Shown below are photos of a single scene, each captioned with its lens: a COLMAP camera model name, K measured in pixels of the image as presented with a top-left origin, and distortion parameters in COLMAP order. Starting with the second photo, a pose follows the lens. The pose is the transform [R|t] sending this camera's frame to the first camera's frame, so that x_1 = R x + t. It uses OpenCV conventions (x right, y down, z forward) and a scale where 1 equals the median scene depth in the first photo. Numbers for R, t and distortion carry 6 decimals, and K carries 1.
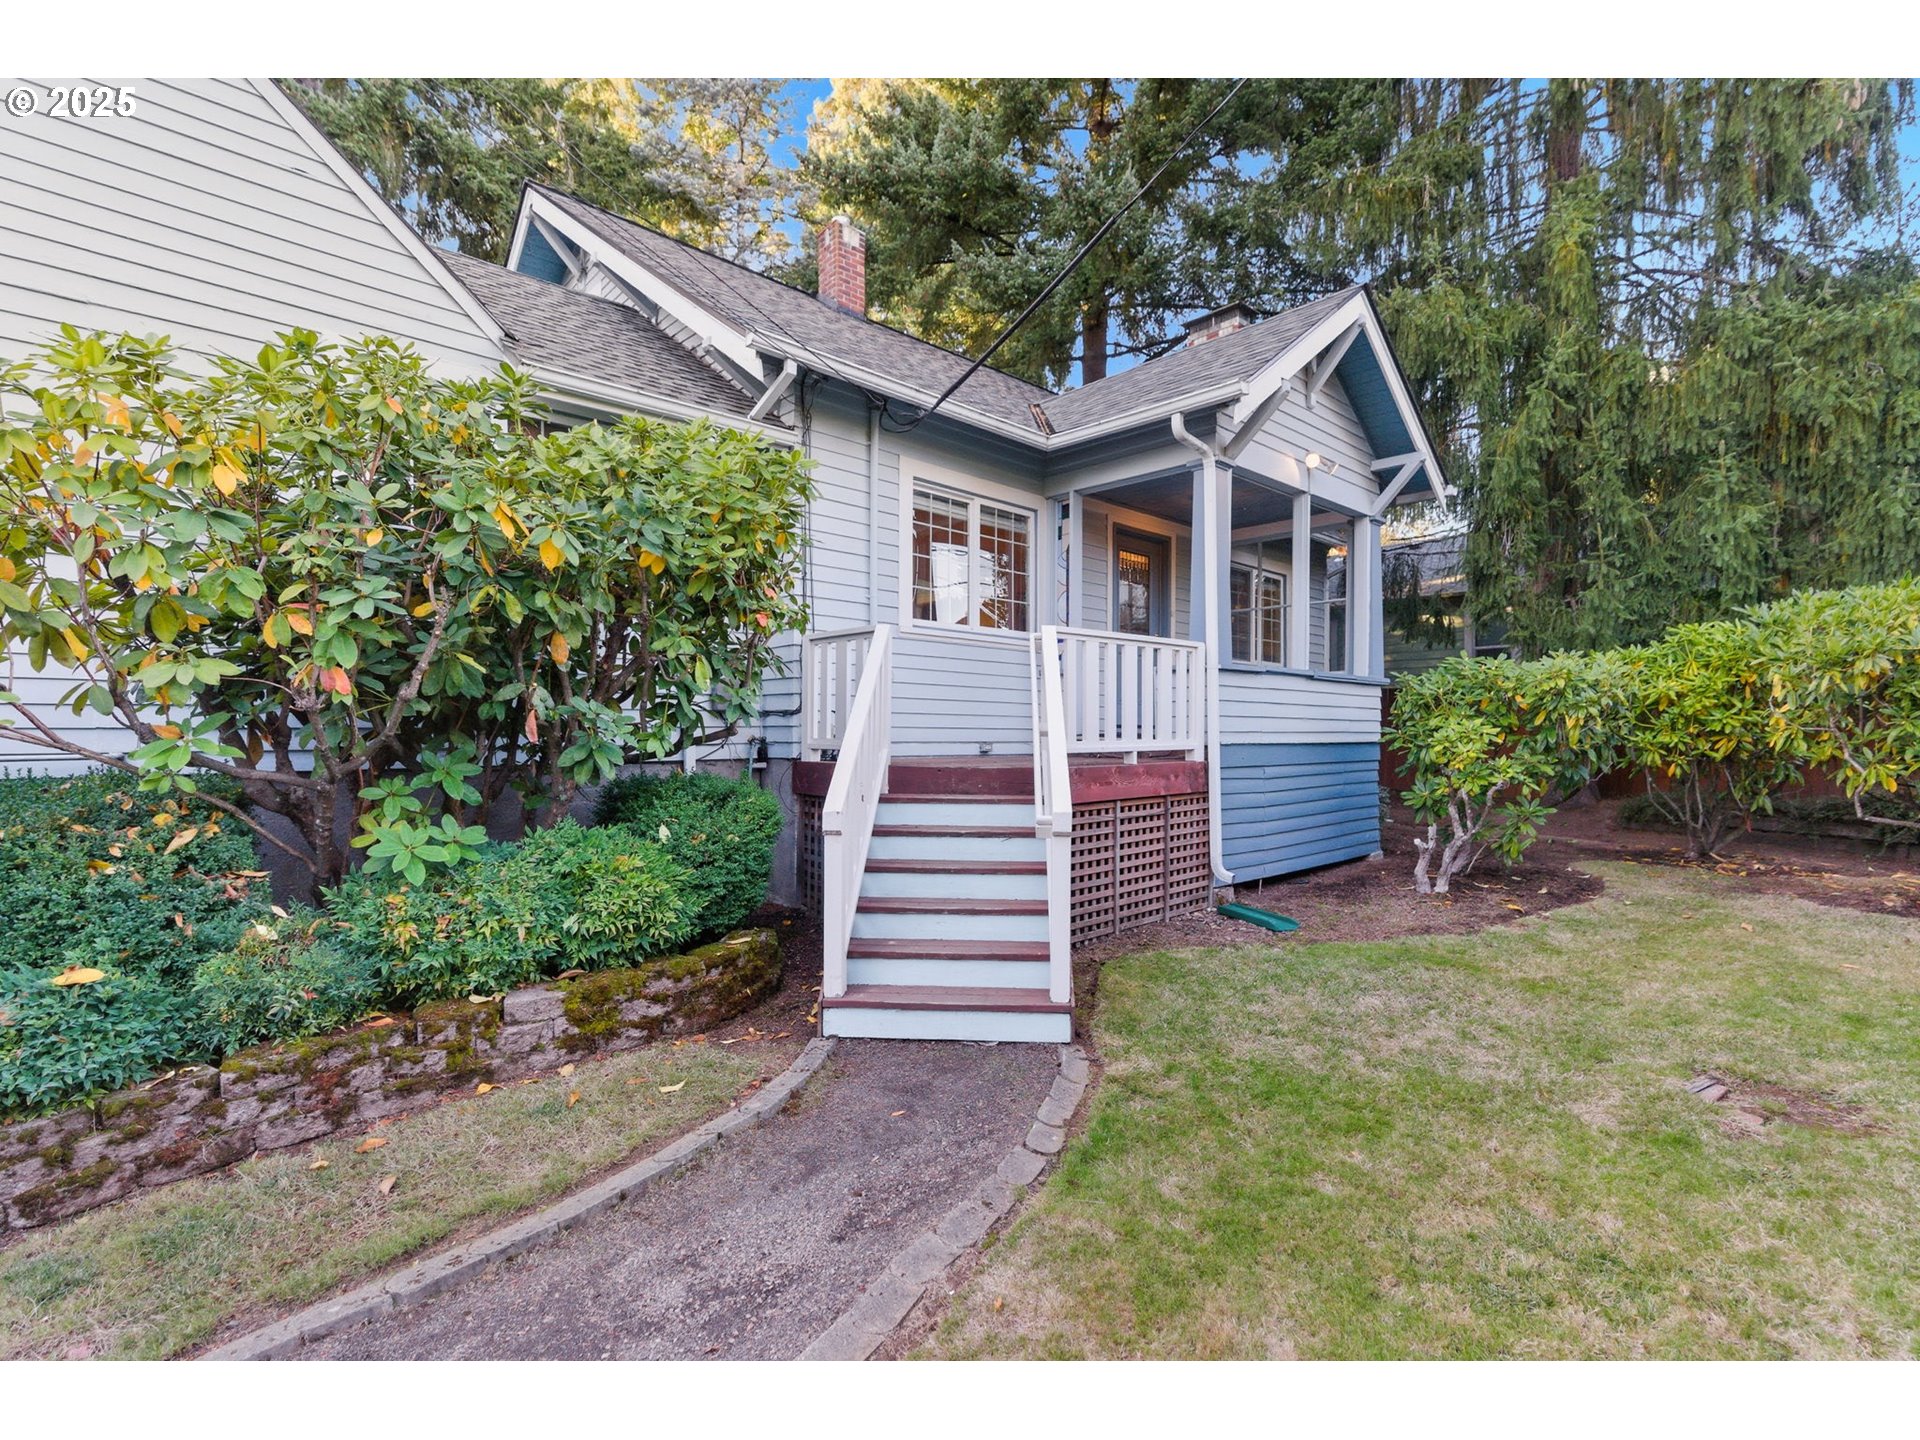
lens RADIAL K [[868.4, 0, 975.1], [0, 868.4, 742.2], [0, 0, 1]] dist [-0.002715, 0.001442]
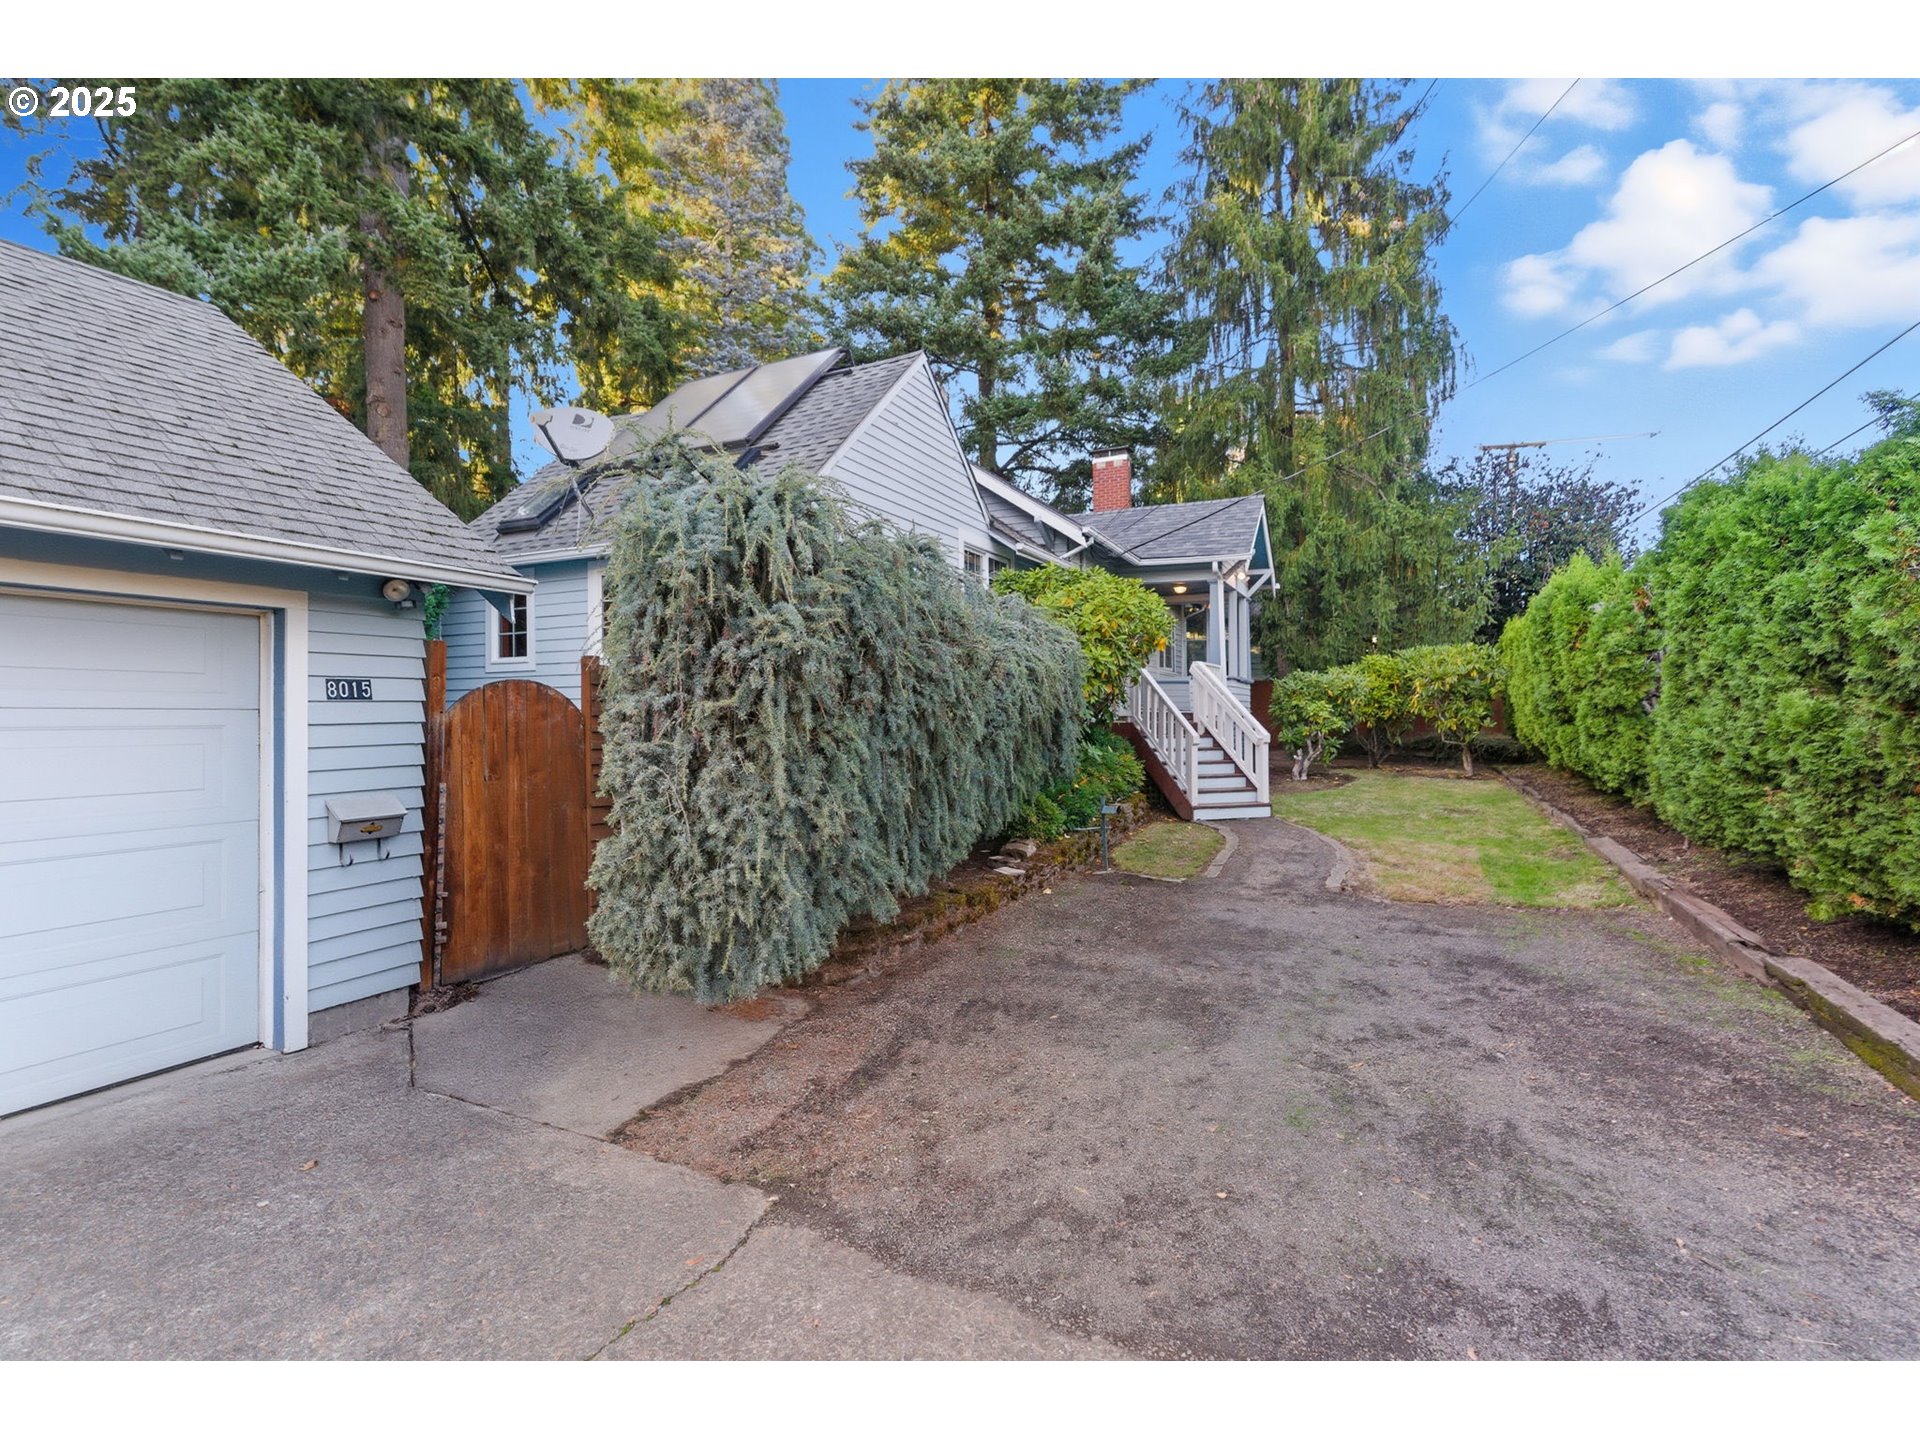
lens RADIAL K [[868.4, 0, 957.3], [0, 868.4, 708.7], [0, 0, 1]] dist [-0.002715, 0.001442]
pose [[0.929785, -0.004547, 0.368076, -1.066966], [0.010018, 0.999866, -0.012956, 0.012812], [-0.367968, 0.015734, 0.929705, -0.710276]]
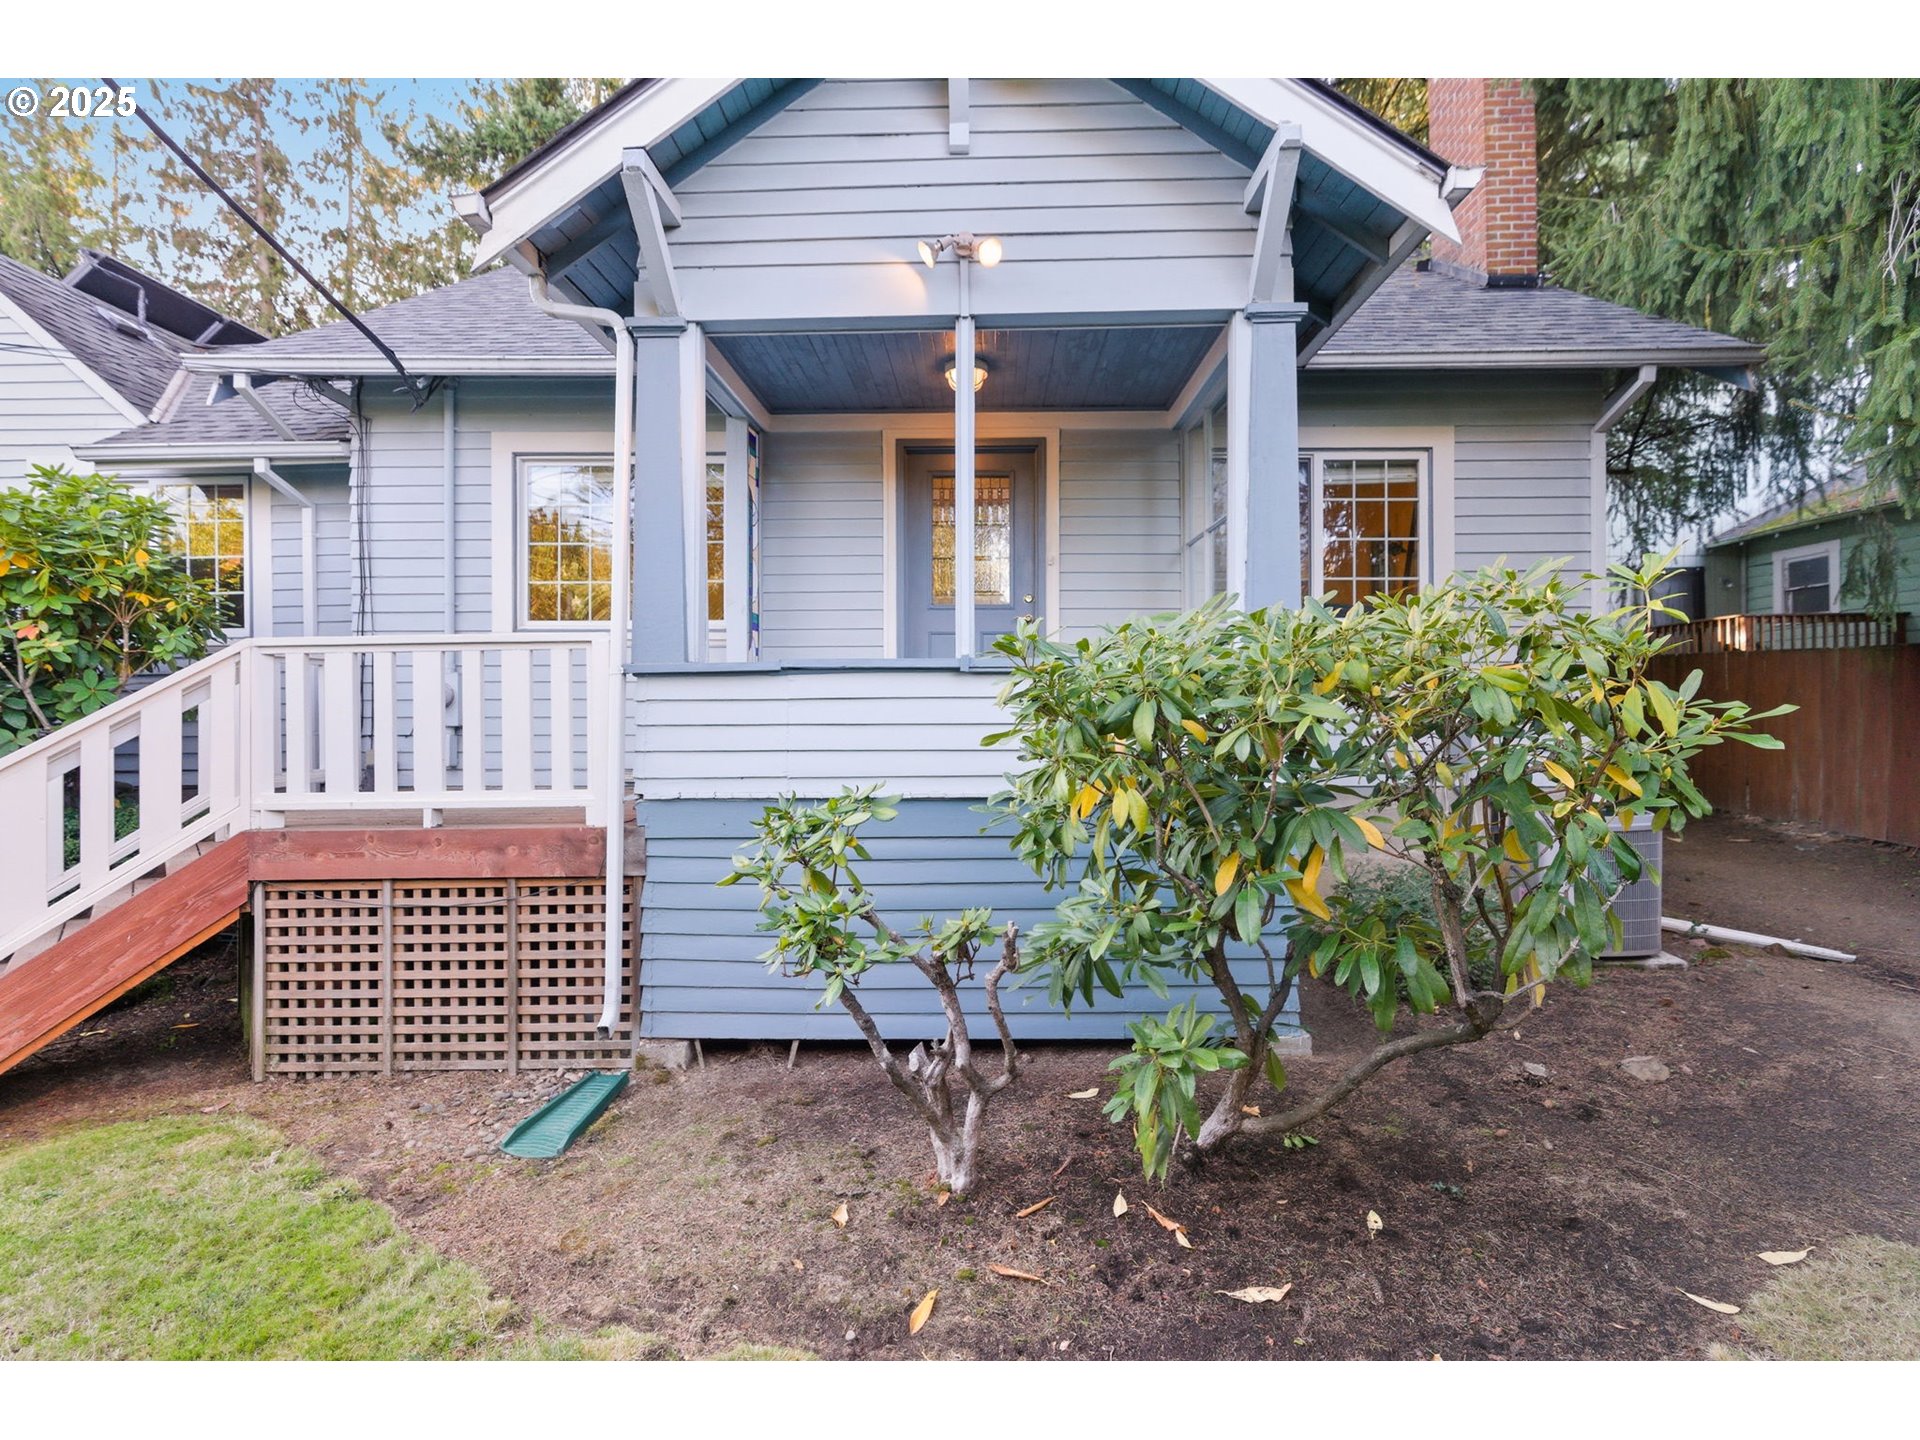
lens RADIAL K [[868.4, 0, 960.8], [0, 868.4, 738.7], [0, 0, 1]] dist [-0.002715, 0.001442]
pose [[0.729805, -0.019724, -0.683370, 0.827444], [-0.000935, 0.999554, -0.029849, -0.021395], [0.683654, 0.022423, 0.729462, 0.685020]]
